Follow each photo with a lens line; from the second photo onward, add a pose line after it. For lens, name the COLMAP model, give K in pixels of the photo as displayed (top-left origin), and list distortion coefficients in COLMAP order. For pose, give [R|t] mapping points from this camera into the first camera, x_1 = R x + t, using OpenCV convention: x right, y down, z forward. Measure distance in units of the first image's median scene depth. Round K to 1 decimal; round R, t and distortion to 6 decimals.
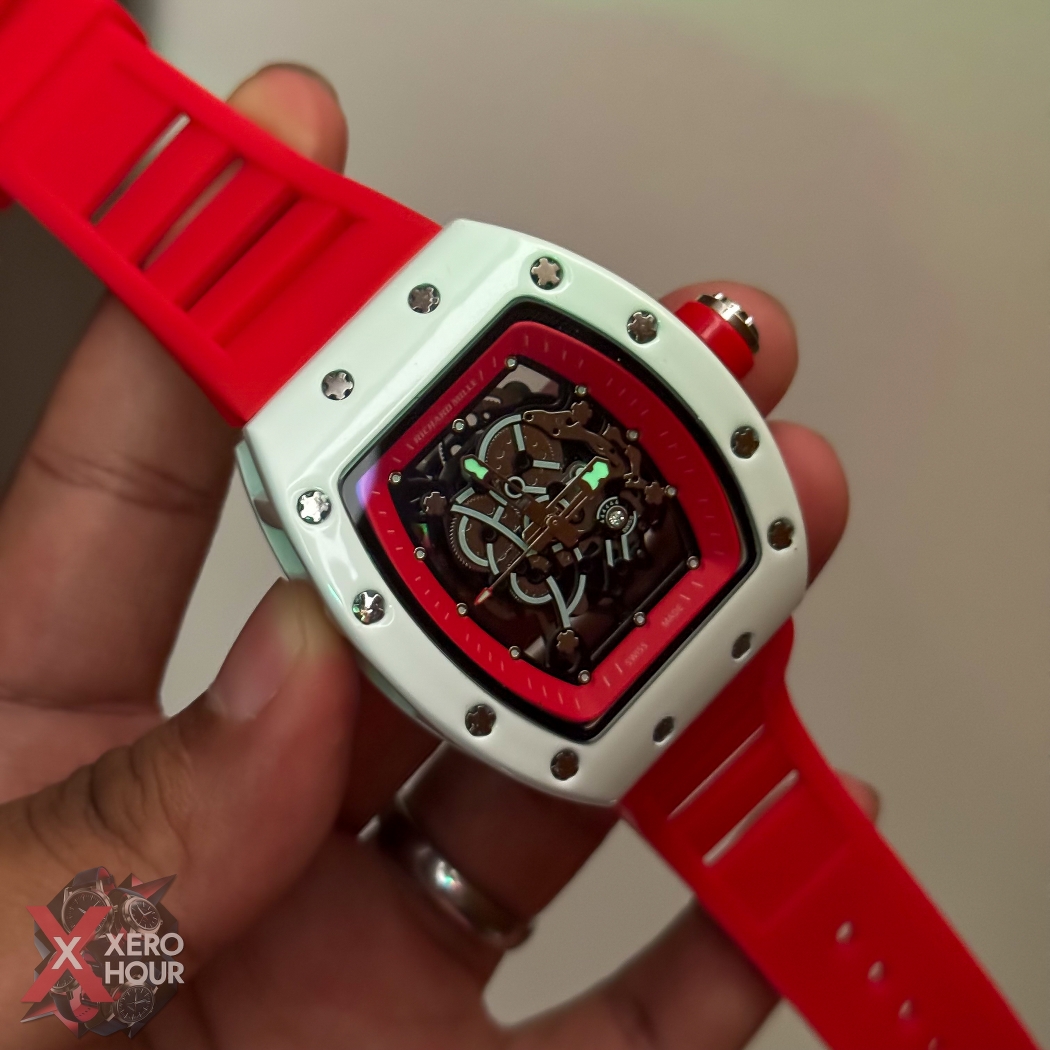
lens RADIAL K [[2088.4, 0, 525.0], [0, 2088.4, 525.0], [0, 0, 1]] dist [0.200689, 0.131079]
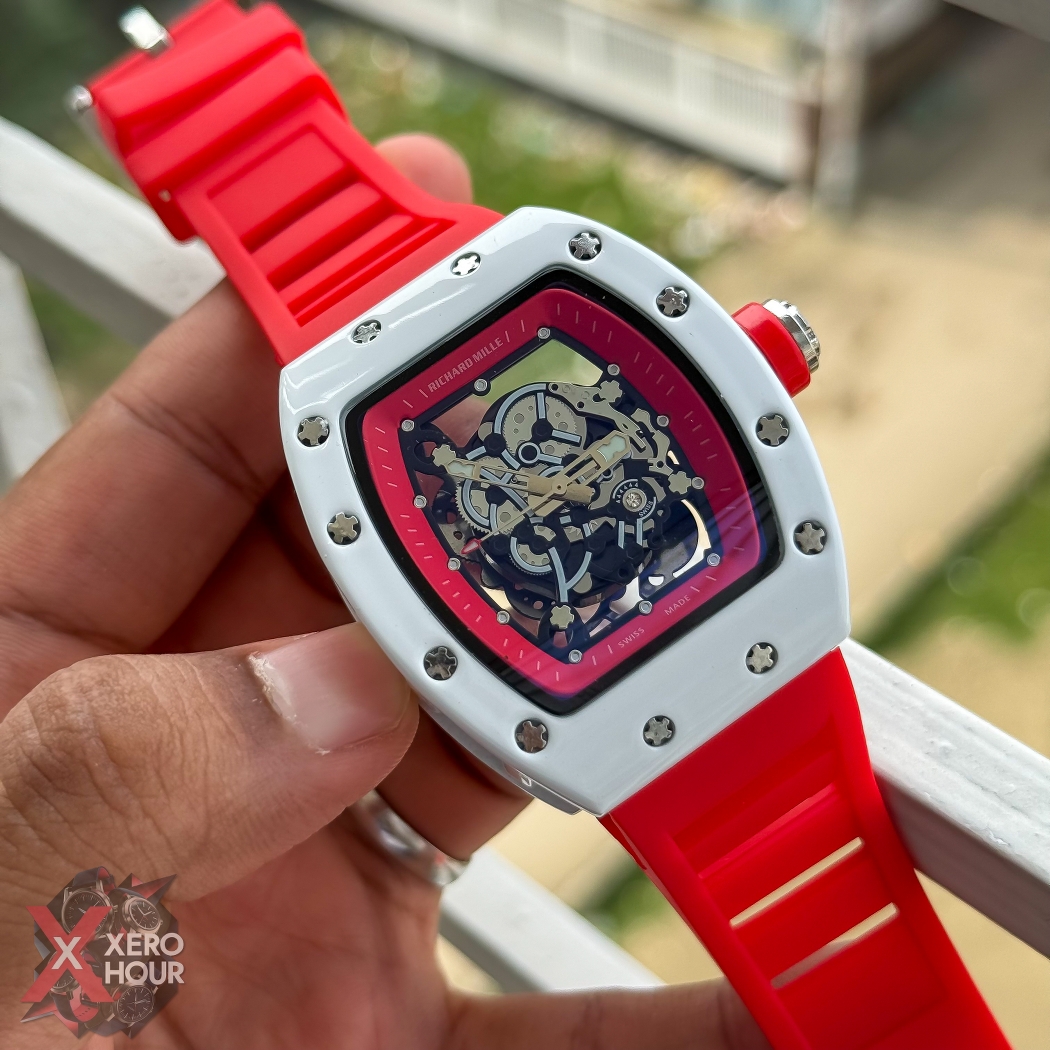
lens RADIAL K [[2088.4, 0, 525.0], [0, 2088.4, 525.0], [0, 0, 1]] dist [0.200689, 0.131079]
pose [[0.932750, 0.061967, -0.355157, 0.341646], [-0.171019, 0.943278, -0.284567, 0.291466], [0.317379, 0.326168, 0.890441, 0.135107]]
